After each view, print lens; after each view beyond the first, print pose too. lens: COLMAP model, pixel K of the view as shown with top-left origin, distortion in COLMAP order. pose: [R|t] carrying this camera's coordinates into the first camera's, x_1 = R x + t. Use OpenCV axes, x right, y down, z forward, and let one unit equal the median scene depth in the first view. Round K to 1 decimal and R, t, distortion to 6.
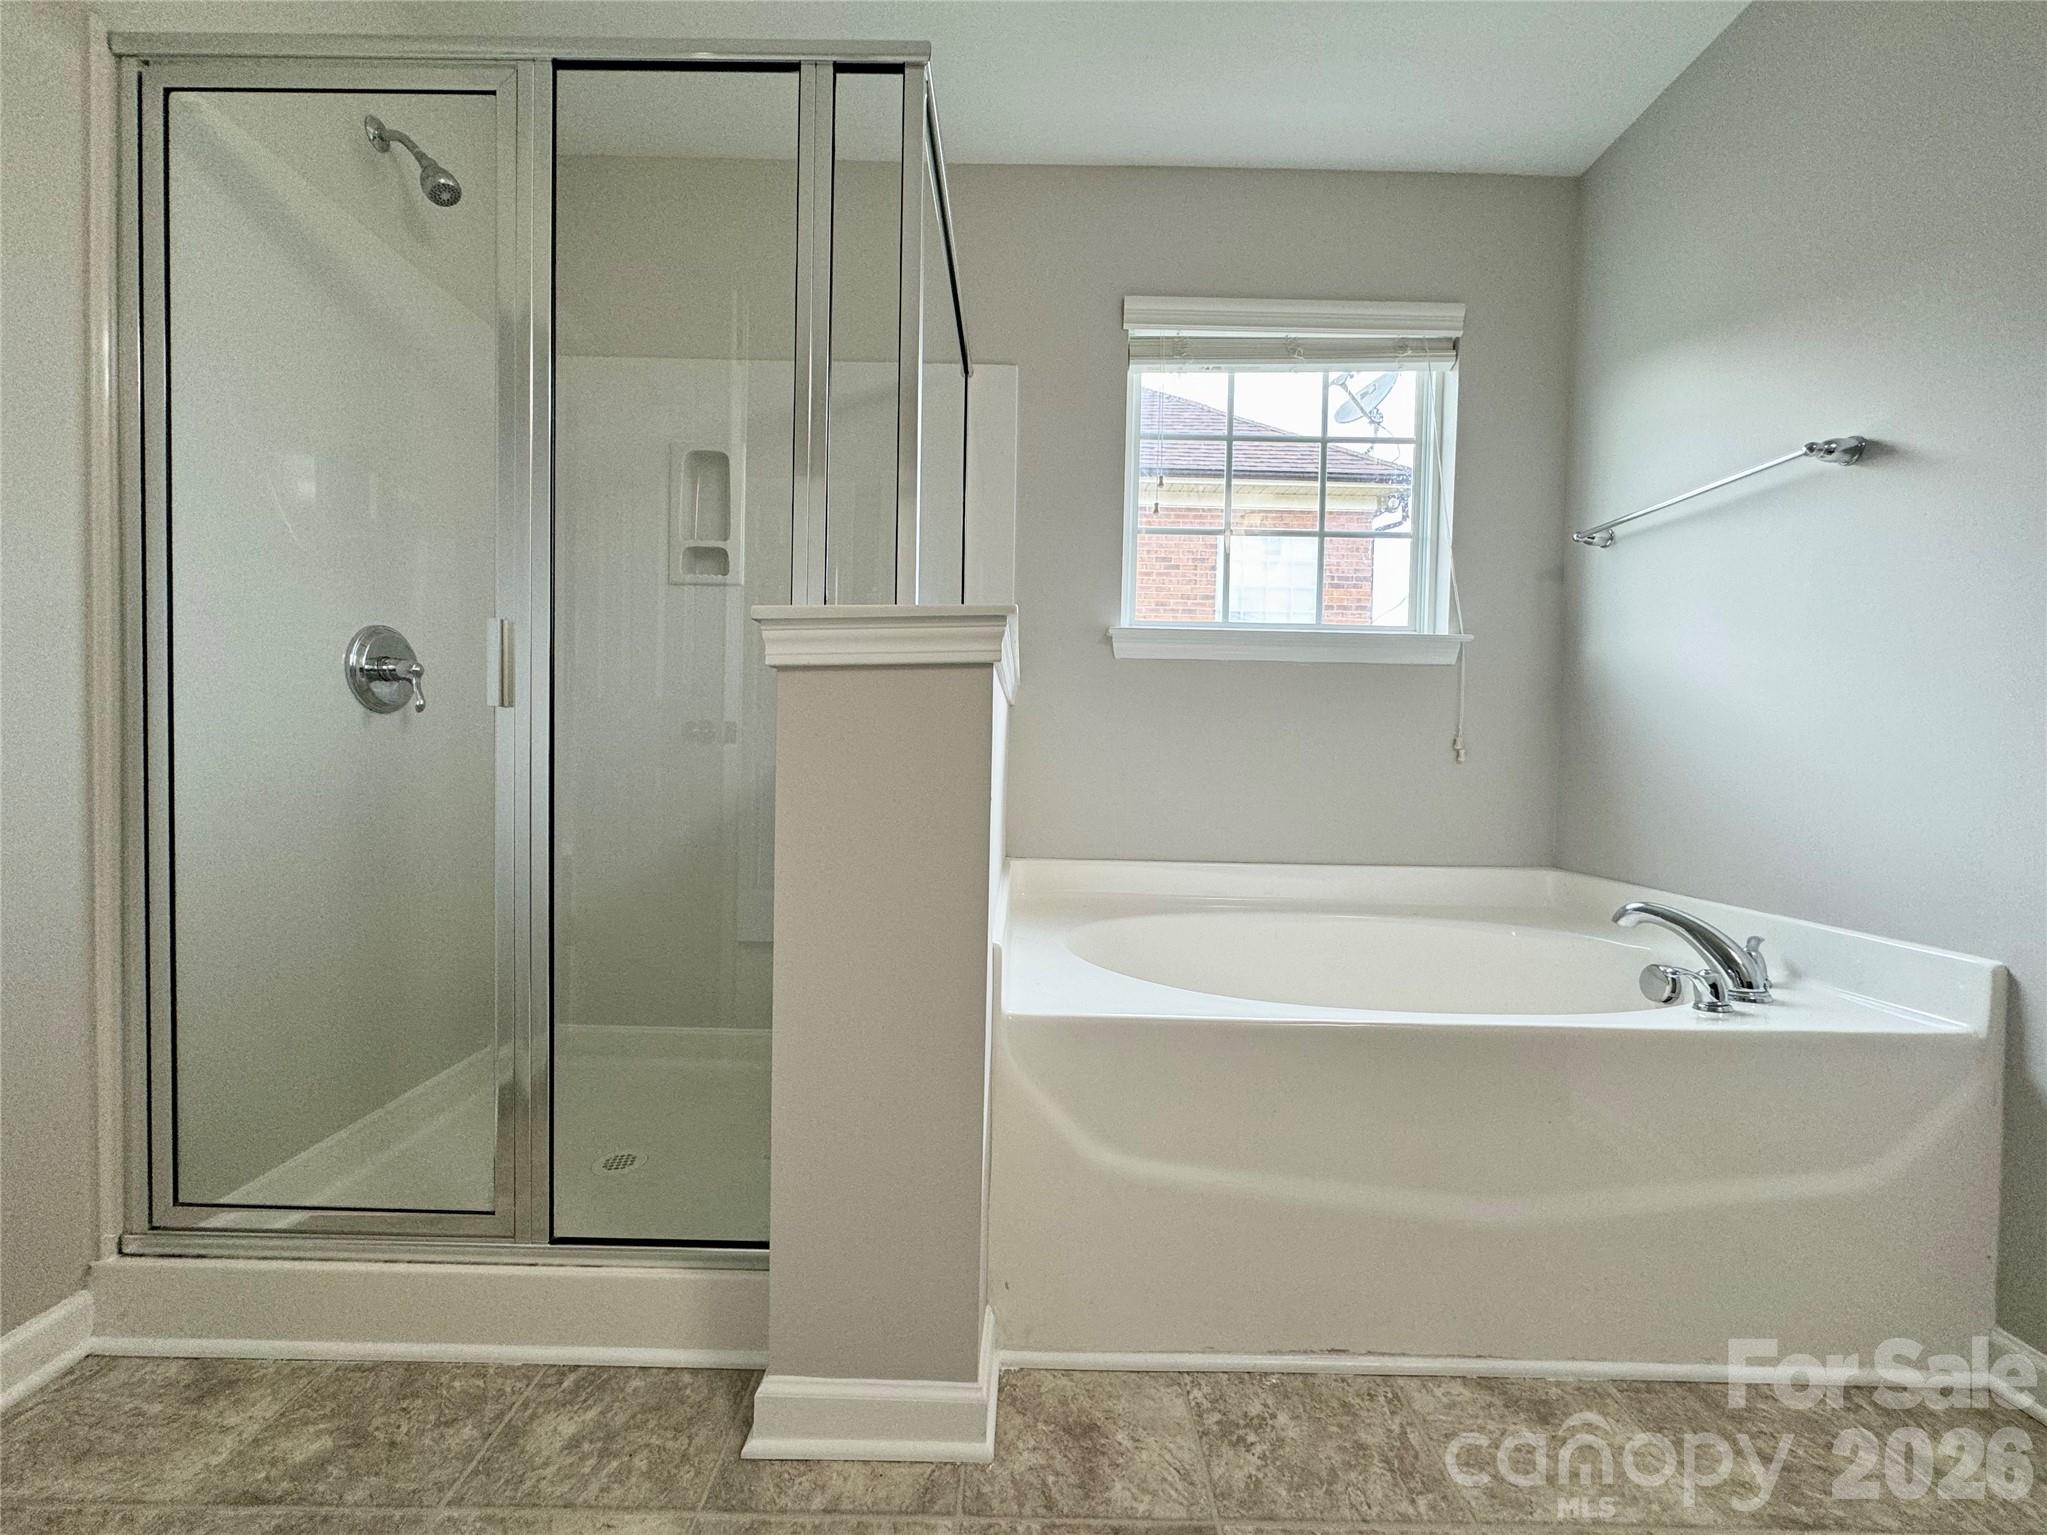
lens RADIAL K [[819.6, 0, 1024.4], [0, 819.6, 762.4], [0, 0, 1]] dist [-0.014091, -0.000104]
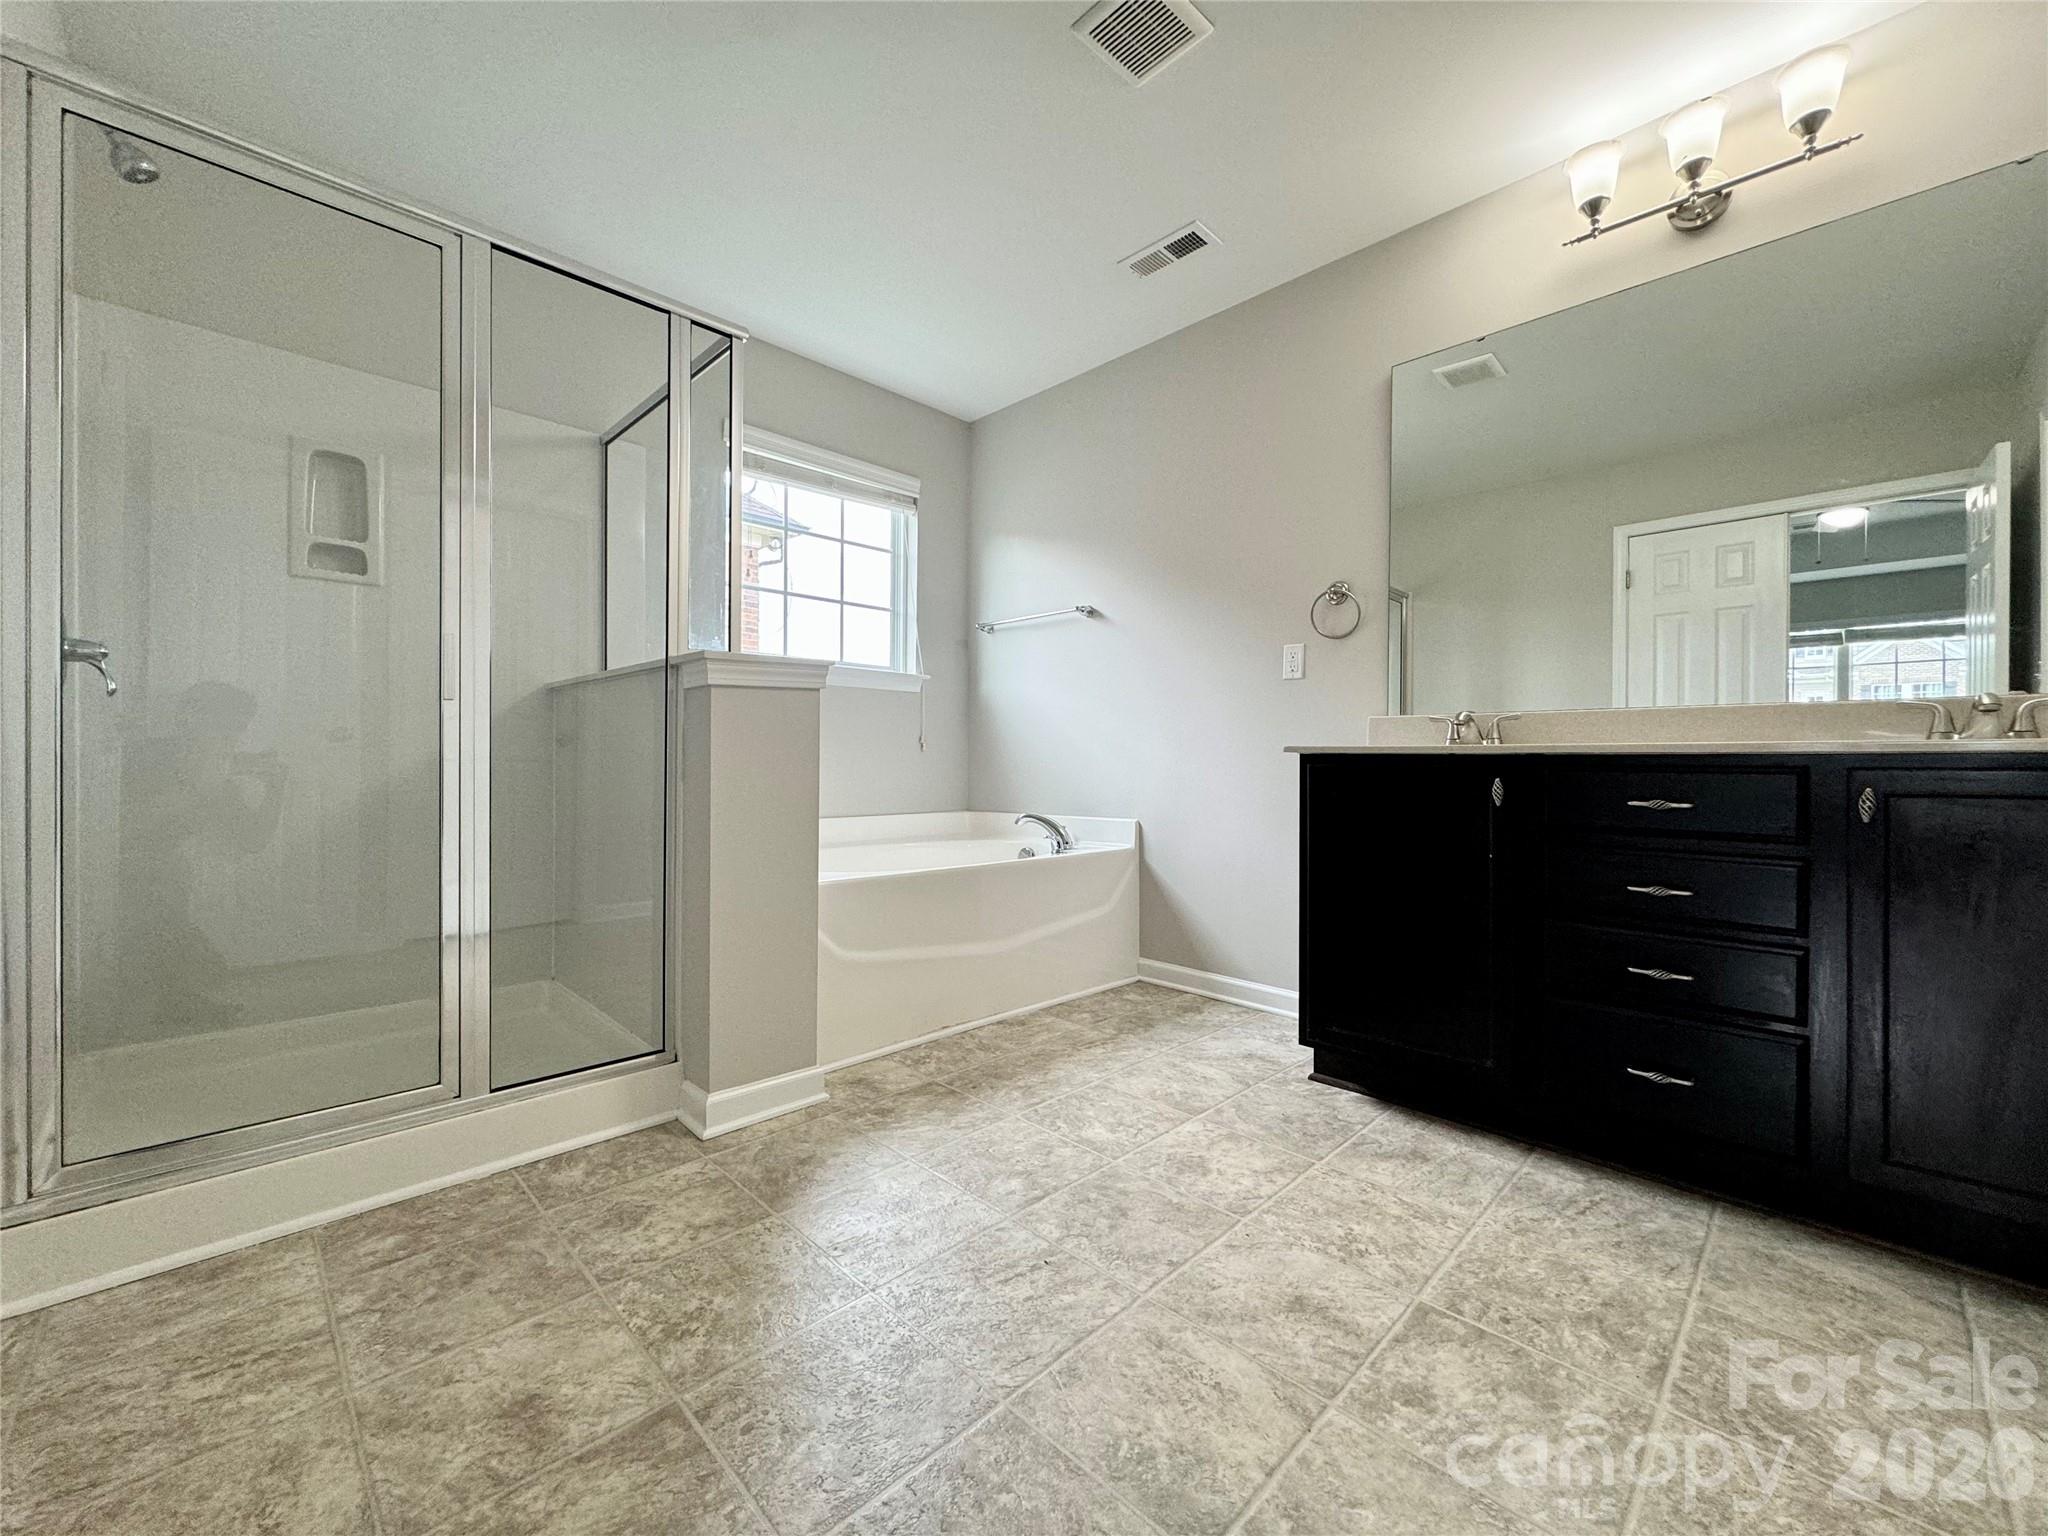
lens RADIAL K [[815.3, 0, 1024.0], [0, 815.3, 768.0], [0, 0, 1]] dist [-0.151219, 0.030979]
pose [[0.699485, -0.011976, 0.714547, -0.497781], [0.002329, 0.999892, 0.014480, 0.011434], [-0.714644, -0.008464, 0.699437, -0.314401]]
